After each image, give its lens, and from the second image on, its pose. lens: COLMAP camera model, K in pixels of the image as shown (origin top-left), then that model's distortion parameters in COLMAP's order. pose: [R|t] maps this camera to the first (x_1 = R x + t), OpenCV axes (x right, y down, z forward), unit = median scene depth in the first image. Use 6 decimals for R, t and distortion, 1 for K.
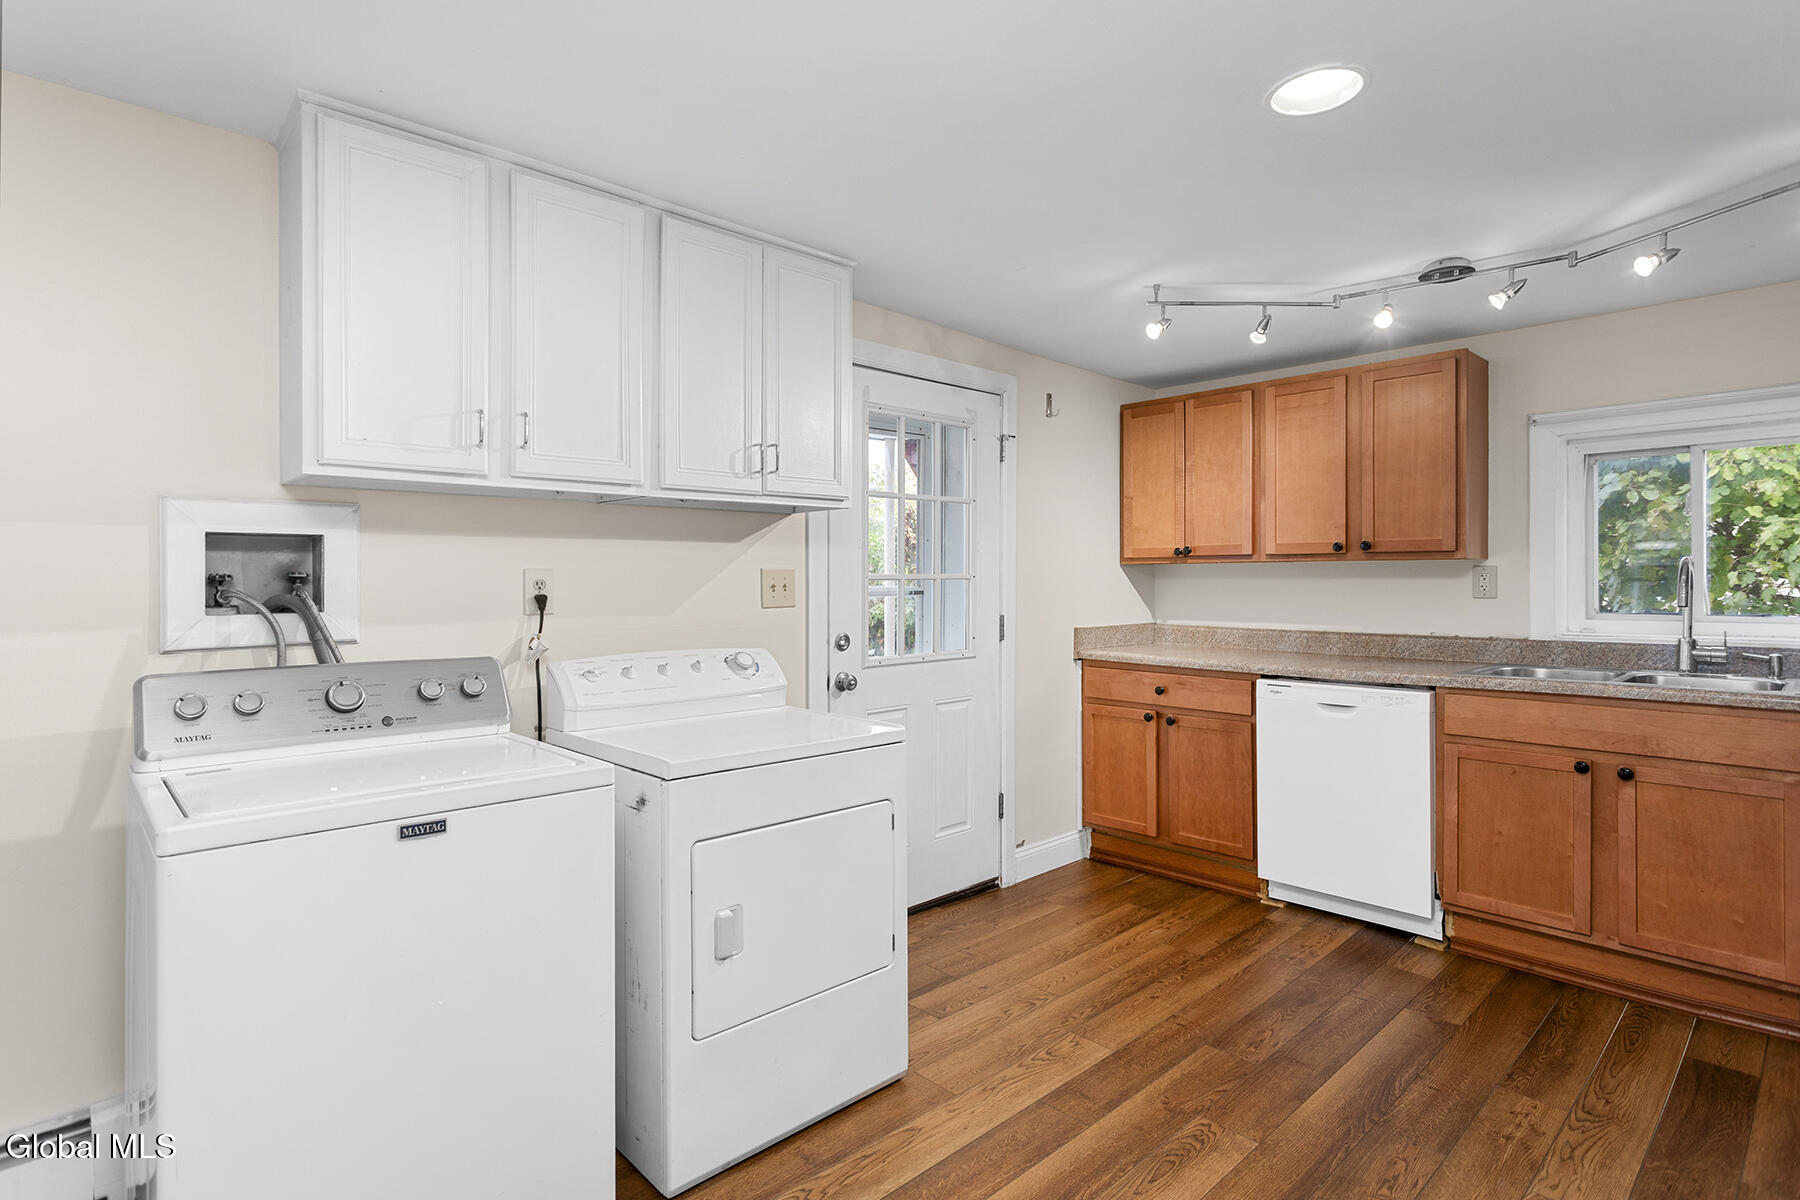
lens RADIAL K [[908.8, 0, 888.4], [0, 908.8, 585.9], [0, 0, 1]] dist [-0.004582, 0.002971]
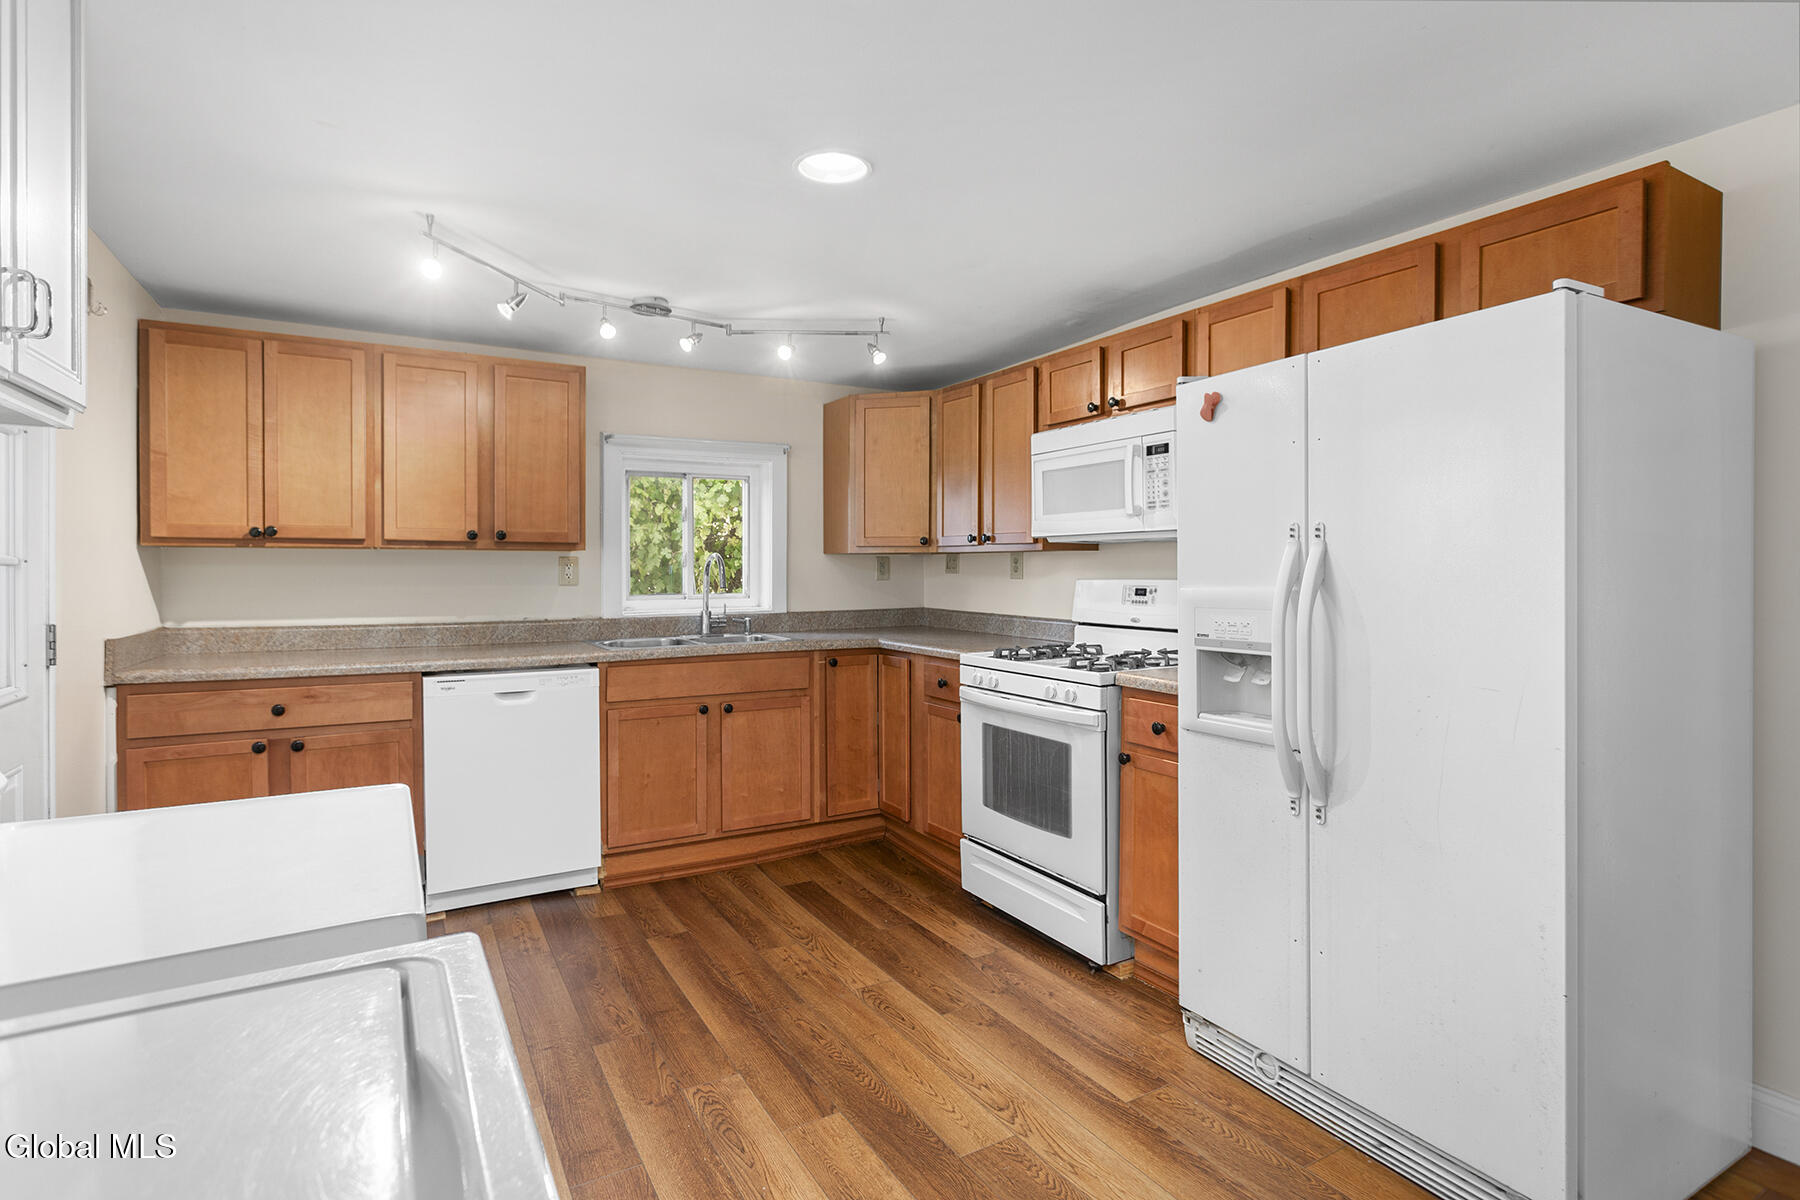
lens RADIAL K [[908.8, 0, 896.5], [0, 908.8, 589.6], [0, 0, 1]] dist [-0.004582, 0.002971]
pose [[0.214164, -0.018269, 0.976627, -0.426192], [0.006391, 0.999830, 0.017302, 0.002251], [-0.976777, 0.002536, 0.214244, 0.389498]]
